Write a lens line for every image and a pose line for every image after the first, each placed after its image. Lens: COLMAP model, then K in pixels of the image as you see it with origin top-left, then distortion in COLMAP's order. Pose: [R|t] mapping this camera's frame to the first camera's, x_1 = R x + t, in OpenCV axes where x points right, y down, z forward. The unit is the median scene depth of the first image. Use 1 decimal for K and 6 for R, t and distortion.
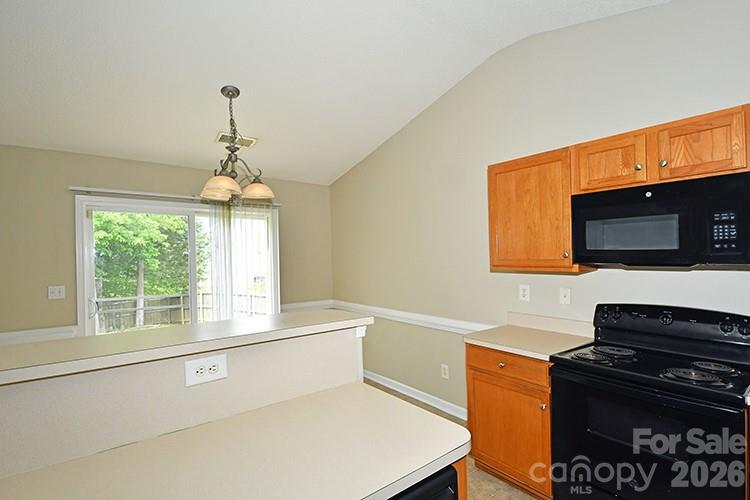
lens RADIAL K [[354.0, 0, 375.0], [0, 354.0, 250.0], [0, 0, 1]] dist [0.000065, 0.000019]
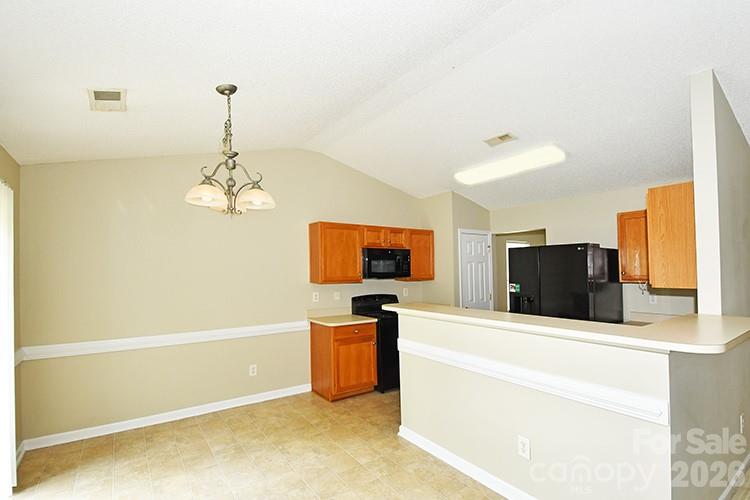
lens RADIAL K [[354.0, 0, 375.0], [0, 354.0, 250.0], [0, 0, 1]] dist [0.000065, 0.000019]
pose [[0.042013, 0.050383, 0.997846, -1.495867], [-0.013769, 0.998662, -0.049844, -0.027260], [-0.999022, -0.011645, 0.042651, 0.767970]]
